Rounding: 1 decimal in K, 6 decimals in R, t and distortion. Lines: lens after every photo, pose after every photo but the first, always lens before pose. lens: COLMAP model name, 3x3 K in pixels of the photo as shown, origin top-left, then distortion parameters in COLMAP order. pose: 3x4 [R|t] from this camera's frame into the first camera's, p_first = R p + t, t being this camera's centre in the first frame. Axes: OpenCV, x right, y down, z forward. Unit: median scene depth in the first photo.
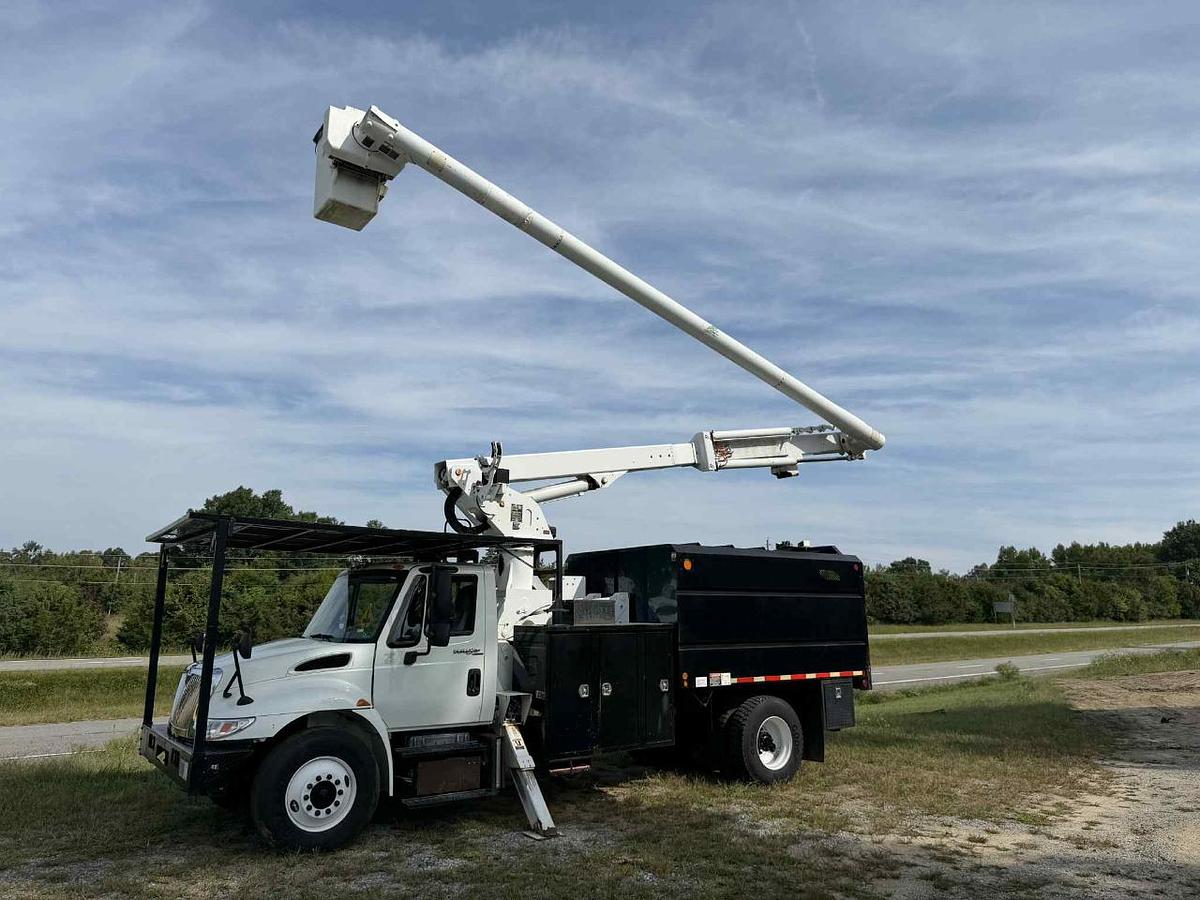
lens RADIAL K [[813.4, 0, 581.2], [0, 813.4, 448.2], [0, 0, 1]] dist [0.129391, -0.211443]
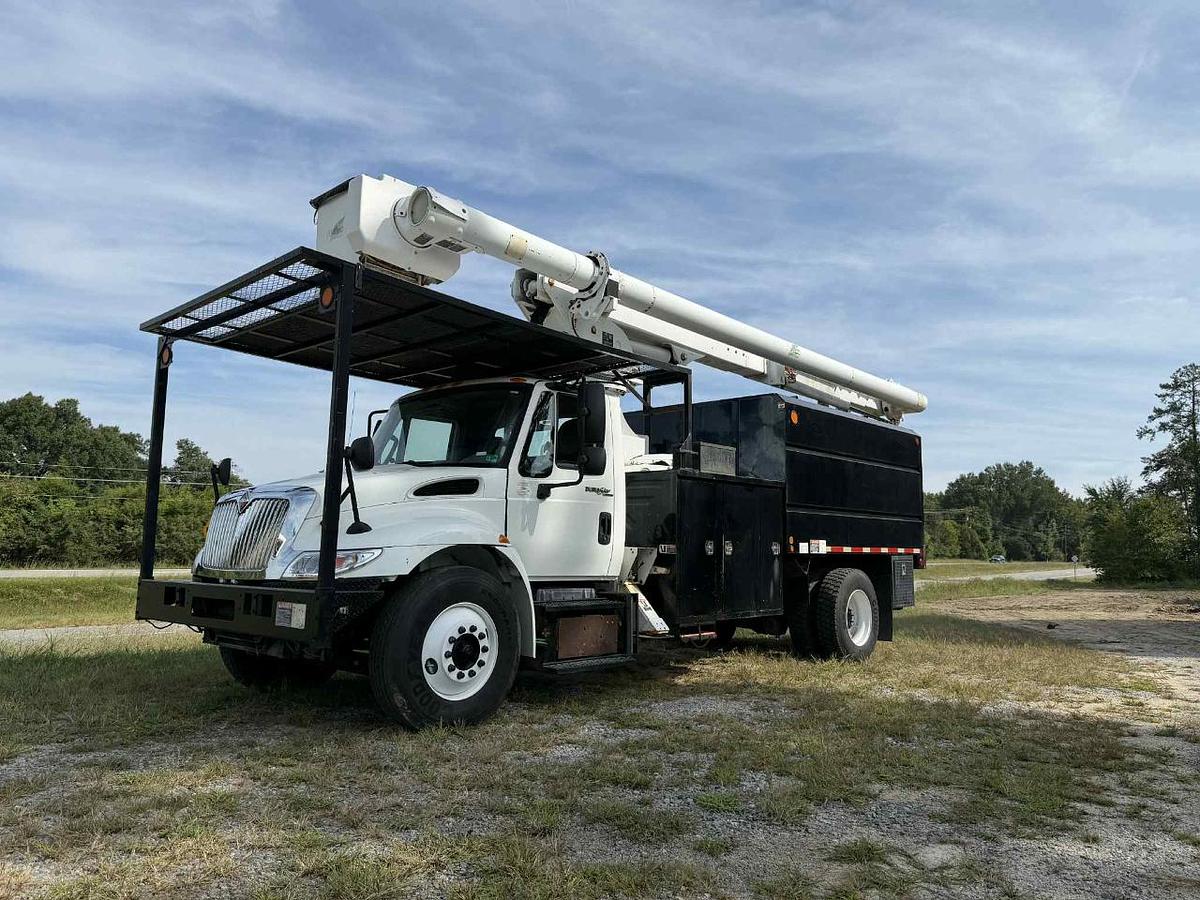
lens RADIAL K [[813.4, 0, 581.2], [0, 813.4, 448.2], [0, 0, 1]] dist [0.129391, -0.211443]
pose [[0.979203, 0.043605, 0.198141, -0.293842], [-0.059770, 0.995288, 0.076350, 0.137134], [-0.193878, -0.086605, 0.977196, 0.214020]]
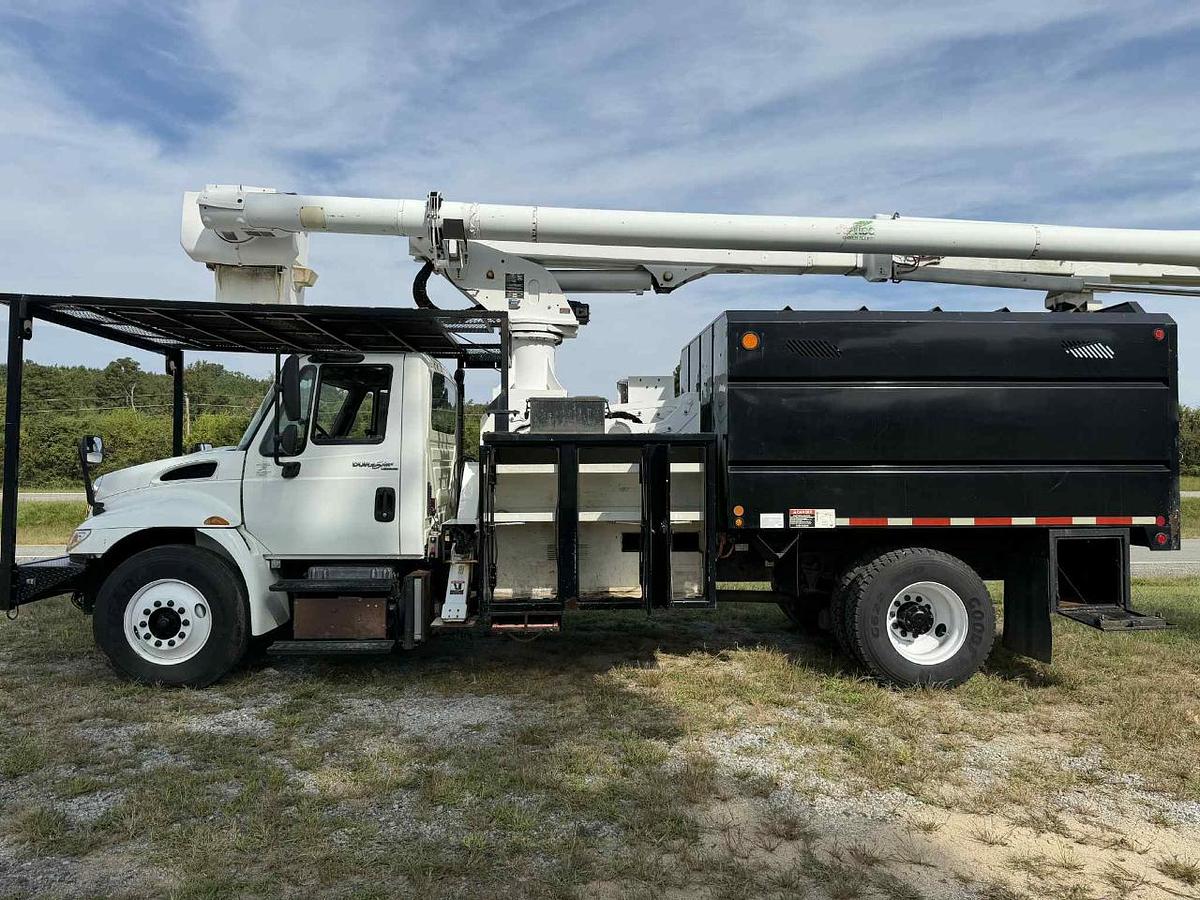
lens RADIAL K [[859.0, 0, 593.9], [0, 859.0, 438.0], [0, 0, 1]] dist [0.072026, -0.094908]
pose [[0.854163, -0.011164, -0.519885, 0.413982], [0.099673, 0.984747, 0.142615, 0.123101], [0.510363, -0.173635, 0.842247, 0.415935]]
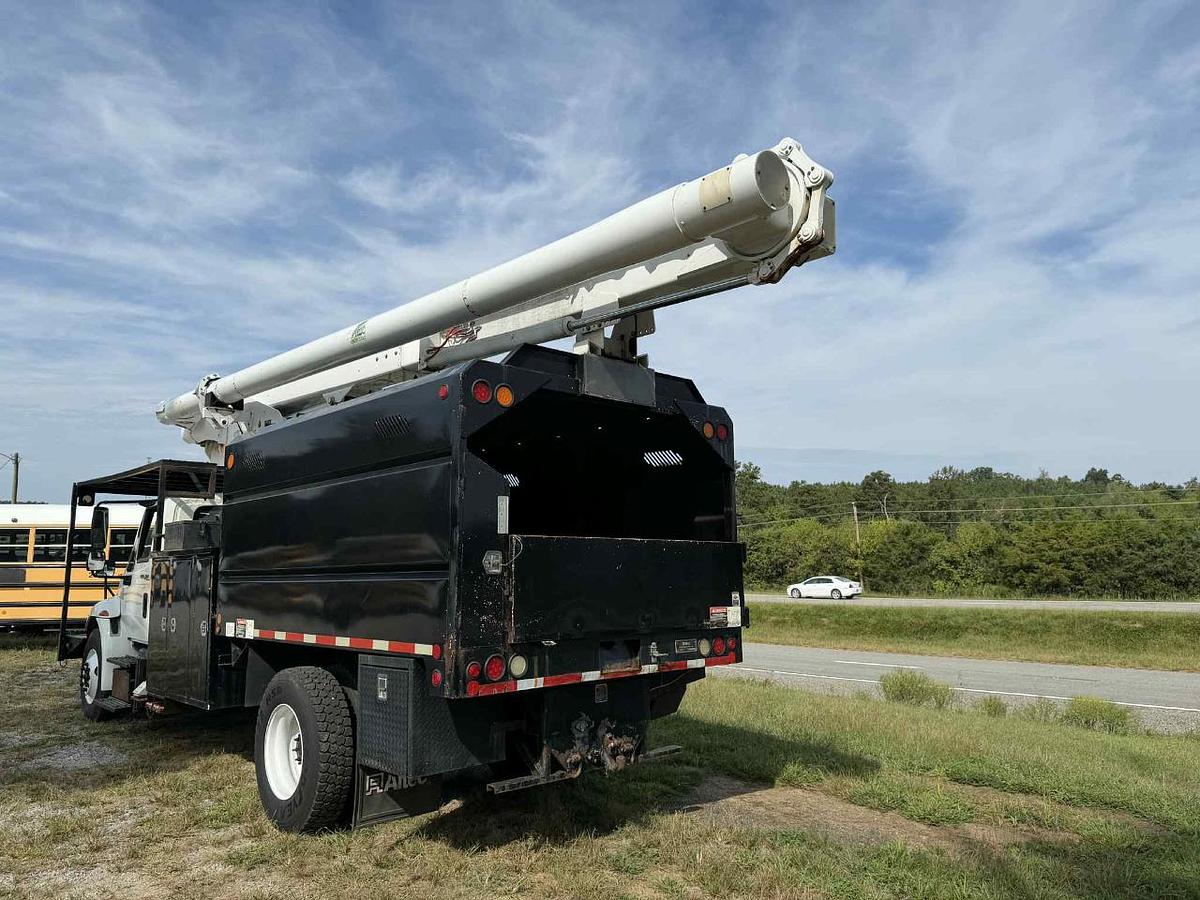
lens RADIAL K [[859.0, 0, 593.9], [0, 859.0, 438.0], [0, 0, 1]] dist [0.072026, -0.094908]
pose [[0.140635, -0.148928, -0.978796, 0.996218], [0.206209, 0.971347, -0.118166, 0.305223], [0.968349, -0.185218, 0.167315, 1.318059]]
